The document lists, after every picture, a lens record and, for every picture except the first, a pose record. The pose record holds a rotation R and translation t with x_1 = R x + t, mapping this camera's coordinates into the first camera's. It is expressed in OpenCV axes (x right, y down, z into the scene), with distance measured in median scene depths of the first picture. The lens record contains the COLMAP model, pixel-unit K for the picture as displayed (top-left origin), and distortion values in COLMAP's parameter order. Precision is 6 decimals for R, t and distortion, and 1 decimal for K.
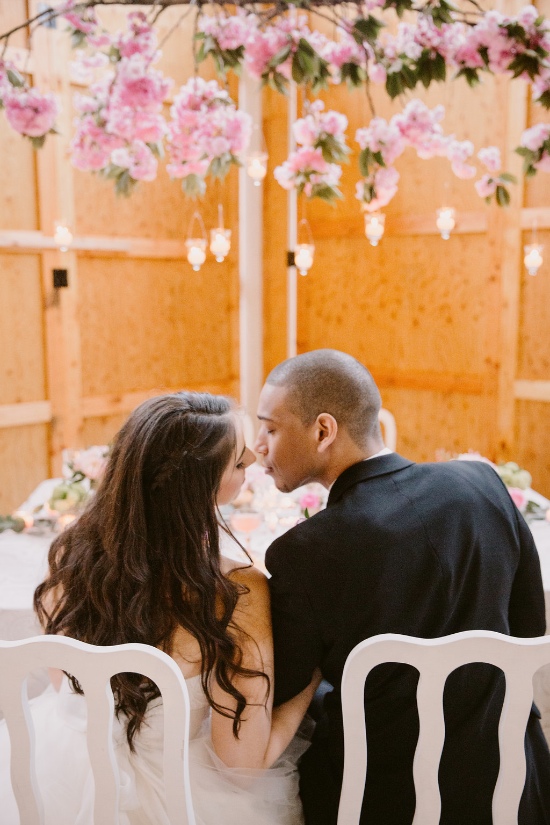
lens RADIAL K [[879.8, 0, 275.0], [0, 879.8, 412.5], [0, 0, 1]] dist [0.023632, 0.021472]
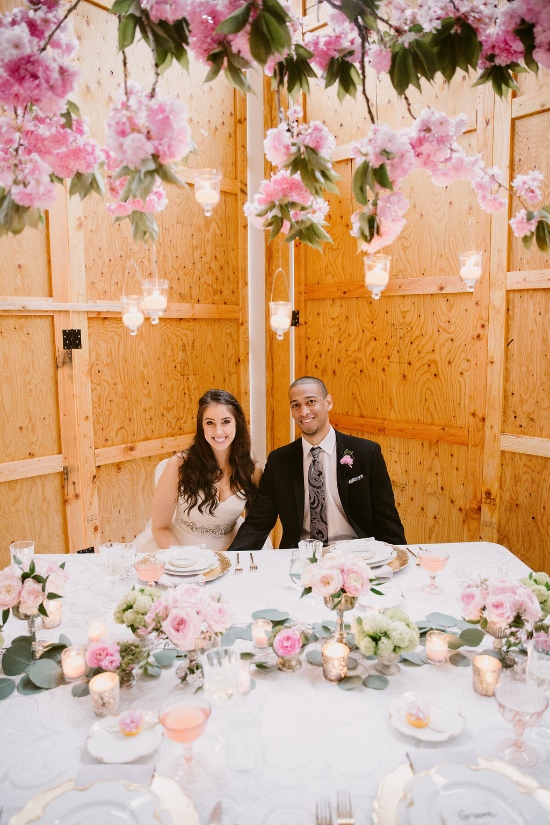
lens RADIAL K [[565.6, 0, 275.0], [0, 565.6, 412.5], [0, 0, 1]] dist [-0.106813, 0.079217]
pose [[0.999286, -0.001087, -0.037759, 0.048093], [0.000835, 0.999977, -0.006679, -0.095690], [0.037765, 0.006642, 0.999265, 0.542810]]
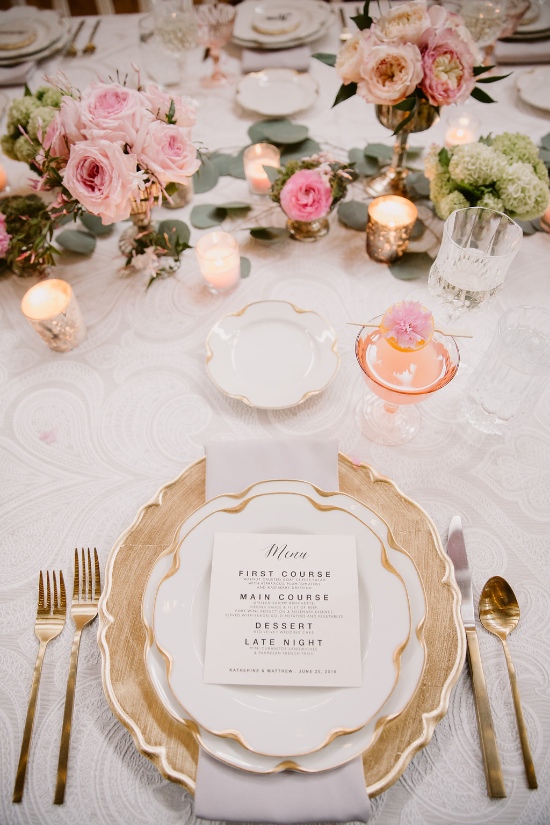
lens RADIAL K [[565.6, 0, 275.0], [0, 565.6, 412.5], [0, 0, 1]] dist [-0.106813, 0.079217]
pose [[0.998044, 0.037064, -0.050343, 0.042632], [0.014510, 0.645961, 0.763233, -0.034236], [0.060809, -0.762470, 0.644159, 0.780893]]
